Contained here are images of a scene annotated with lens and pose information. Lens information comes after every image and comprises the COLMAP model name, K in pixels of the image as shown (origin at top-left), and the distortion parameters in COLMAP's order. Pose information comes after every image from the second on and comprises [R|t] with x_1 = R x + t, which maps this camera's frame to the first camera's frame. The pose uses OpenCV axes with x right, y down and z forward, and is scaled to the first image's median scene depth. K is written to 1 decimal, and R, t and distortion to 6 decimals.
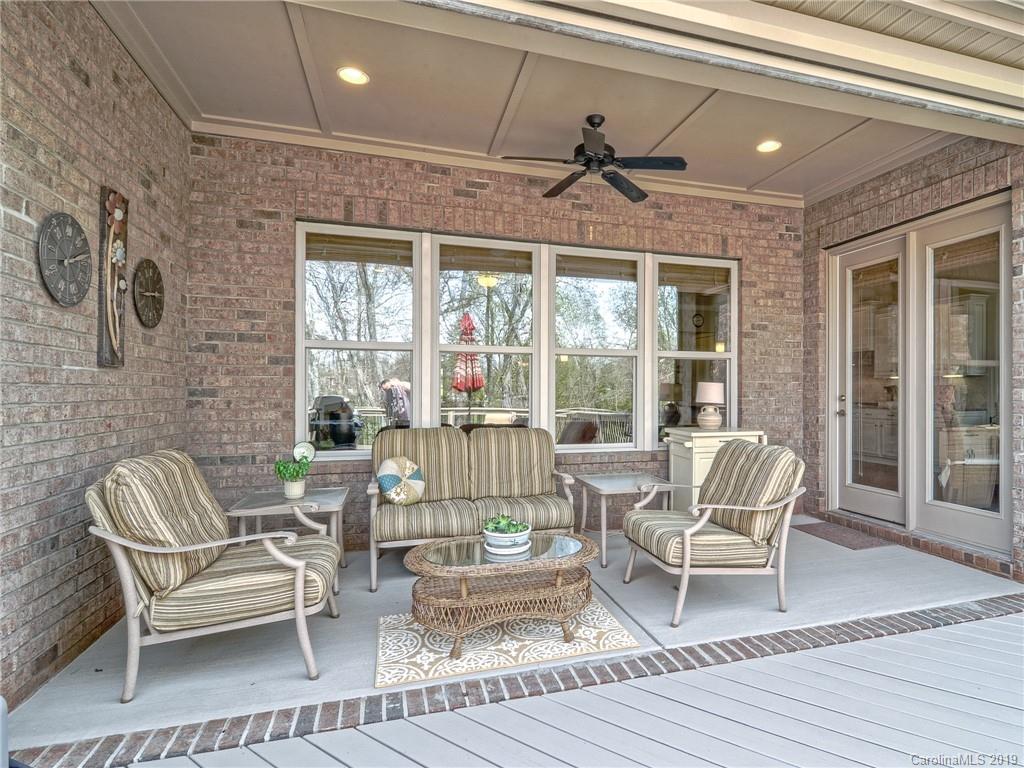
lens RADIAL K [[546.5, 0, 507.6], [0, 546.5, 385.9], [0, 0, 1]] dist [0.017546, -0.014518]
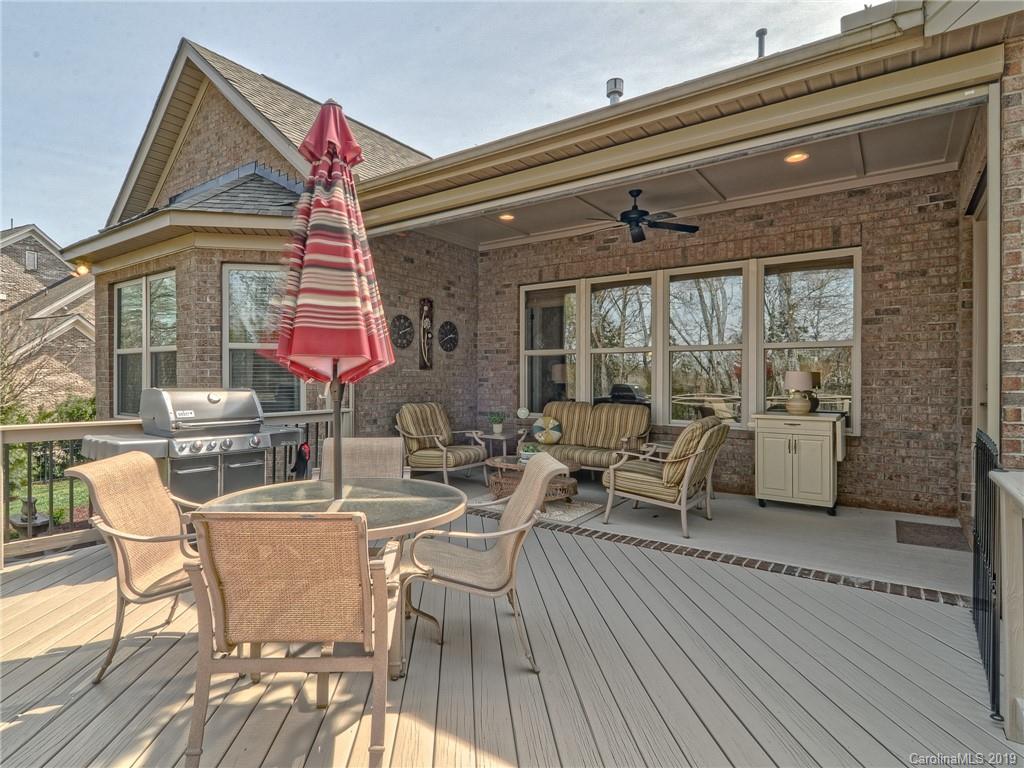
lens RADIAL K [[476.5, 0, 435.3], [0, 476.5, 382.3], [0, 0, 1]] dist [-0.000216, -0.000741]
pose [[0.560262, 0.004707, -0.828302, 0.788308], [0.006459, 0.999929, 0.010051, 0.002280], [0.828290, -0.010982, 0.560191, -0.130513]]
